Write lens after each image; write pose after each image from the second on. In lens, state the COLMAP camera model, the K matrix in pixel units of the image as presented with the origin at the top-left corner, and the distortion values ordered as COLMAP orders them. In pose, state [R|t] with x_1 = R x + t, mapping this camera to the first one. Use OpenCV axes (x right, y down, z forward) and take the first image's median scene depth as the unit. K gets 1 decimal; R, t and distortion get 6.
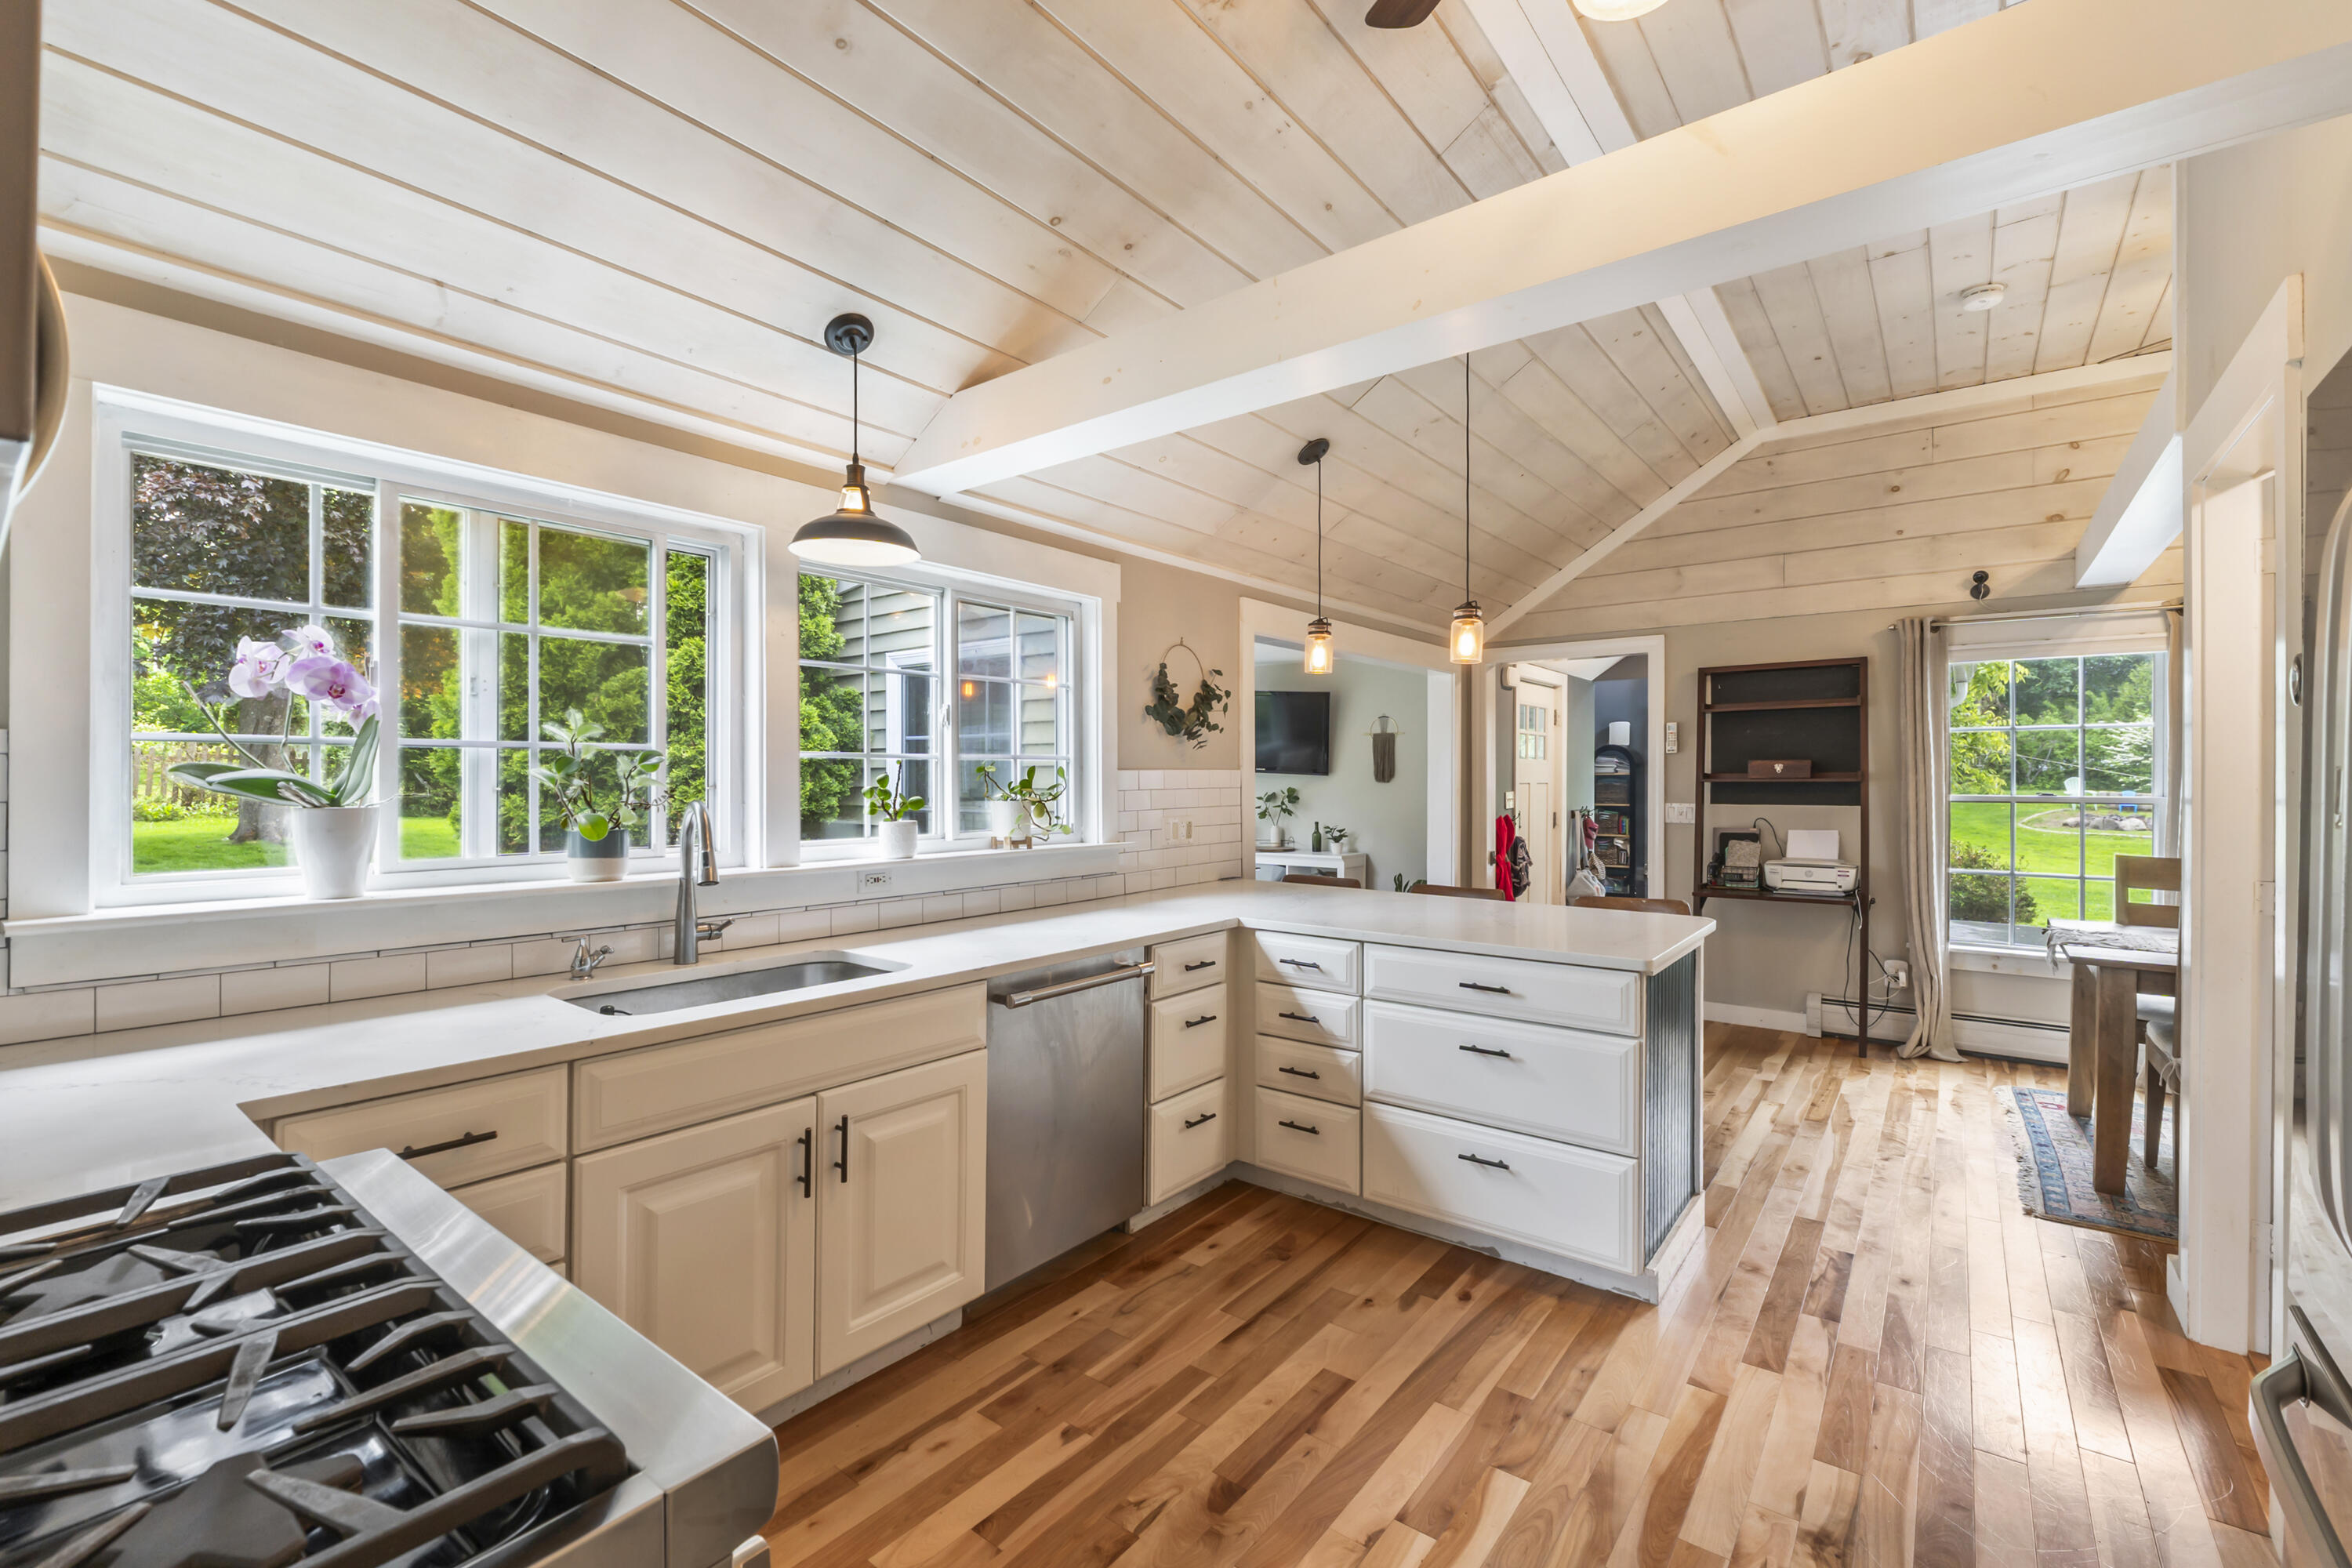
lens RADIAL K [[1001.2, 0, 1172.5], [0, 1001.2, 764.7], [0, 0, 1]] dist [-0.004685, -0.000426]
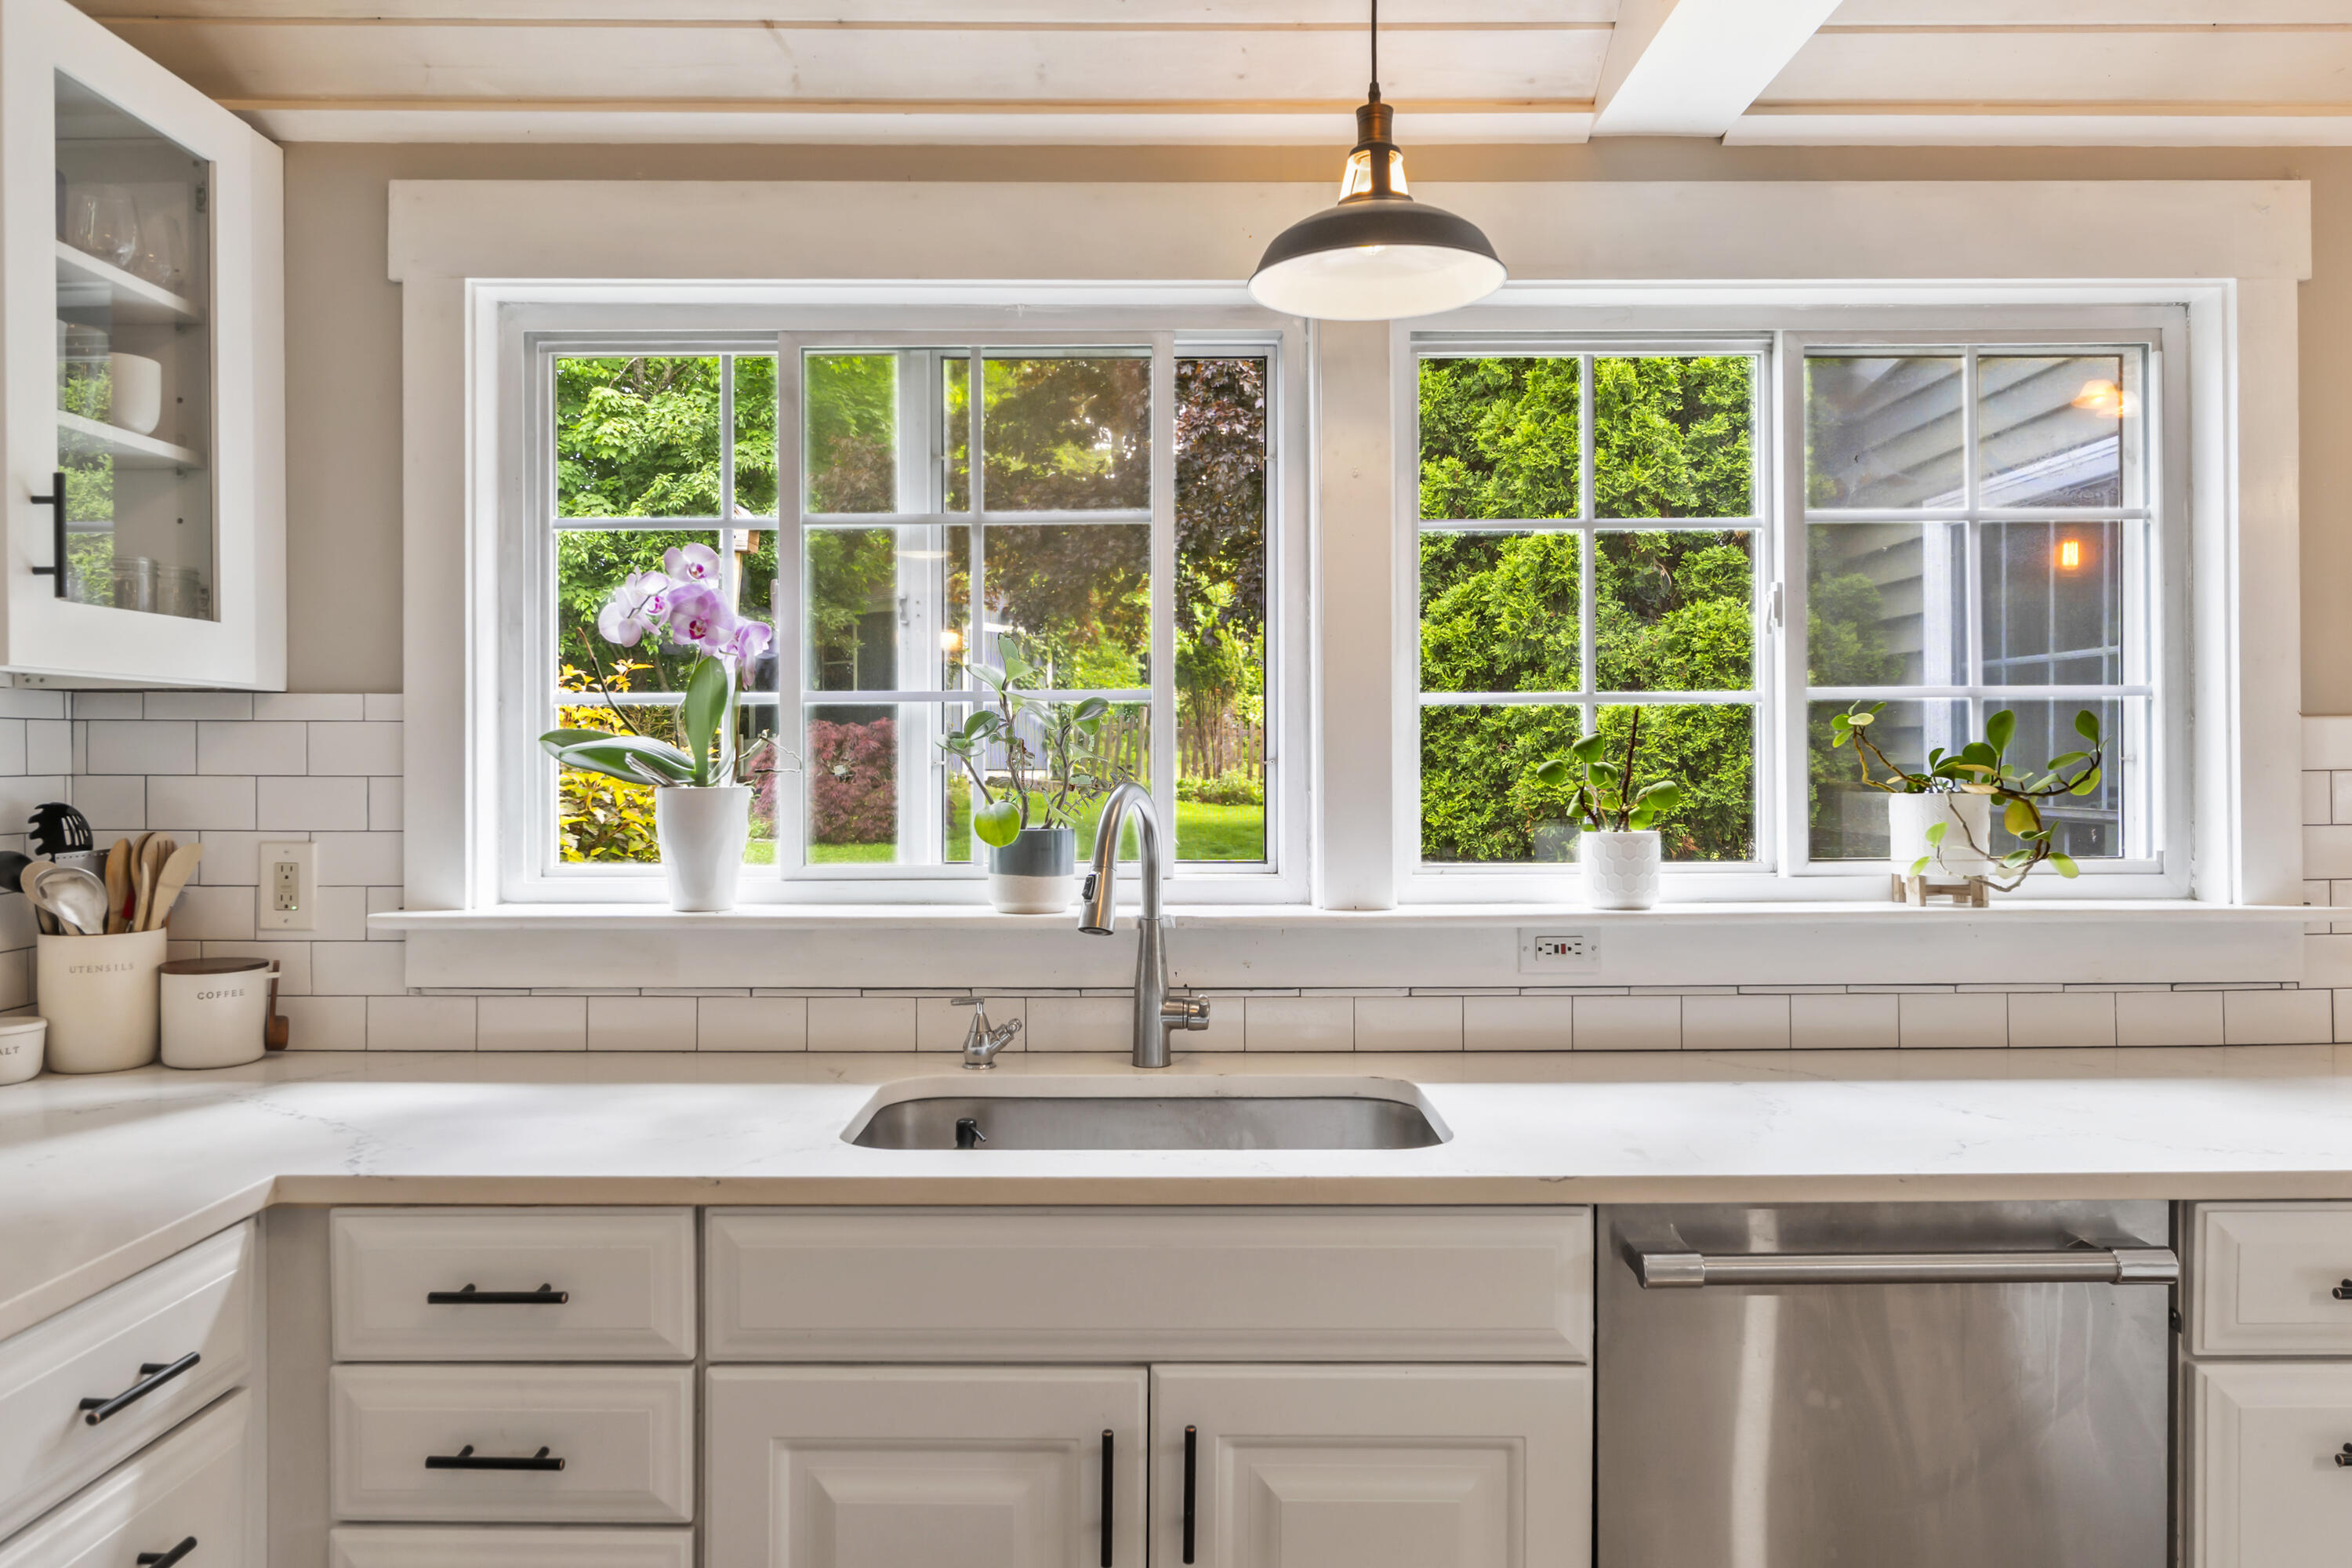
lens RADIAL K [[1577.3, 0, 1178.8], [0, 1577.3, 756.8], [0, 0, 1]] dist [0.001125, -0.000180]
pose [[0.621548, -0.004539, -0.783363, 0.231061], [0.016500, 0.999837, 0.007299, 0.013629], [0.783202, -0.017462, 0.621522, 0.435307]]
